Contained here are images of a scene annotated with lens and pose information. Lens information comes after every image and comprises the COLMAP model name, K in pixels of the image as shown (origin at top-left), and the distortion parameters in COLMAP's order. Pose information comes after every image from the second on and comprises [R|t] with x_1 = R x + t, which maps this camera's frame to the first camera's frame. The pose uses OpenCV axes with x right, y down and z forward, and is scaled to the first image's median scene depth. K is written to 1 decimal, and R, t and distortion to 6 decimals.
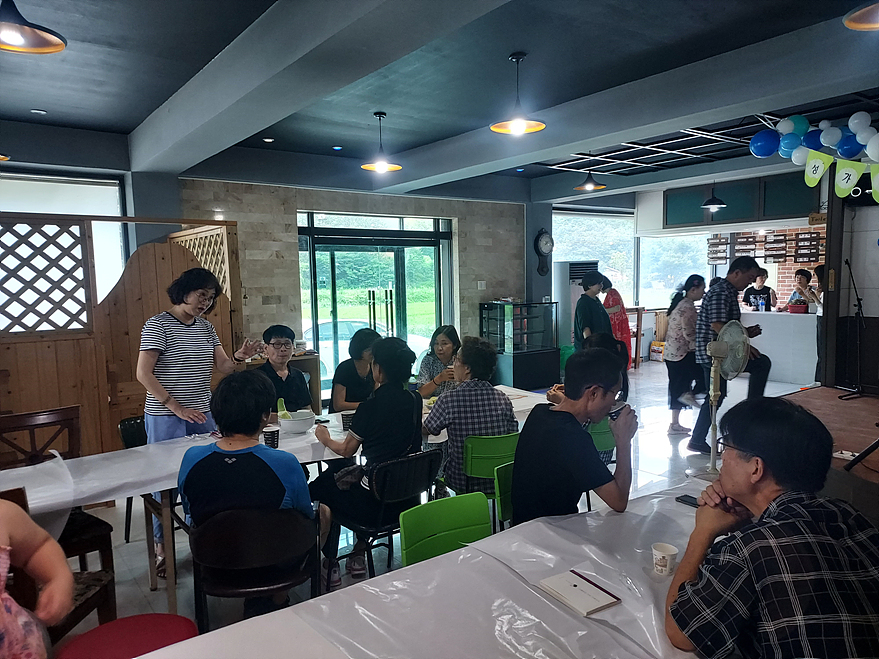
lens RADIAL K [[635.8, 0, 444.0], [0, 635.8, 333.2], [0, 0, 1]] dist [0.078102, -0.082129]
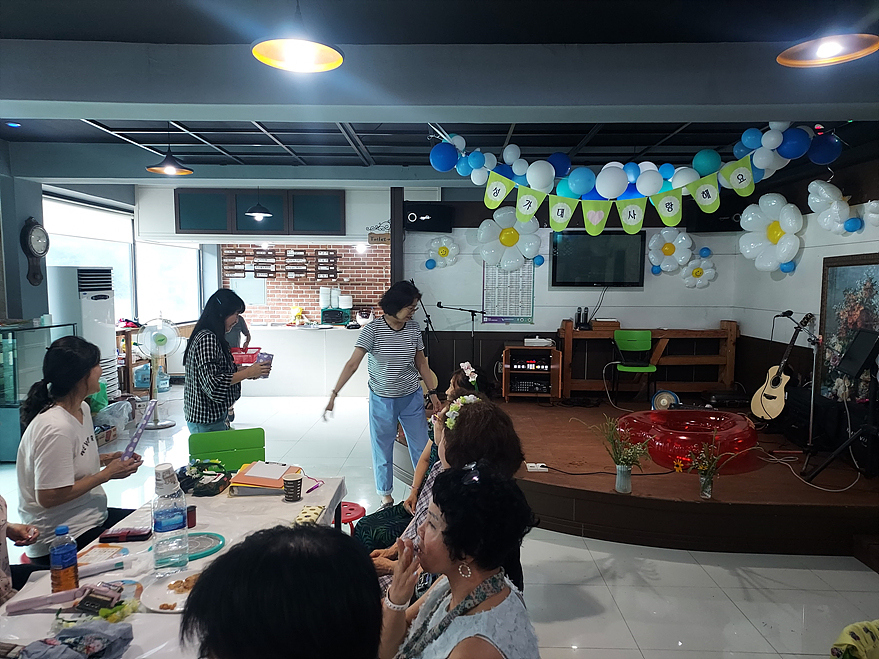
lens RADIAL K [[635.8, 0, 444.0], [0, 635.8, 333.2], [0, 0, 1]] dist [0.078102, -0.082129]
pose [[0.610140, -0.040777, 0.791243, -0.134467], [0.052968, 0.998540, 0.010616, -0.022532], [-0.790521, 0.035434, 0.611409, 0.221866]]
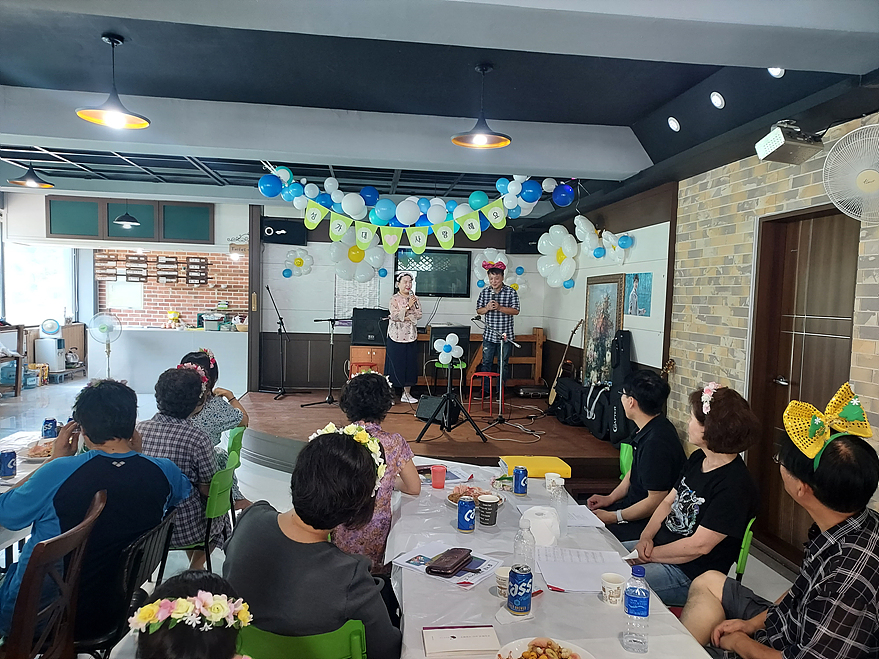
lens RADIAL K [[635.8, 0, 444.0], [0, 635.8, 333.2], [0, 0, 1]] dist [0.078102, -0.082129]
pose [[0.496761, -0.017456, 0.867712, -0.185980], [0.038891, 0.999241, -0.002163, -0.005869], [-0.867015, 0.034821, 0.497063, 0.080969]]
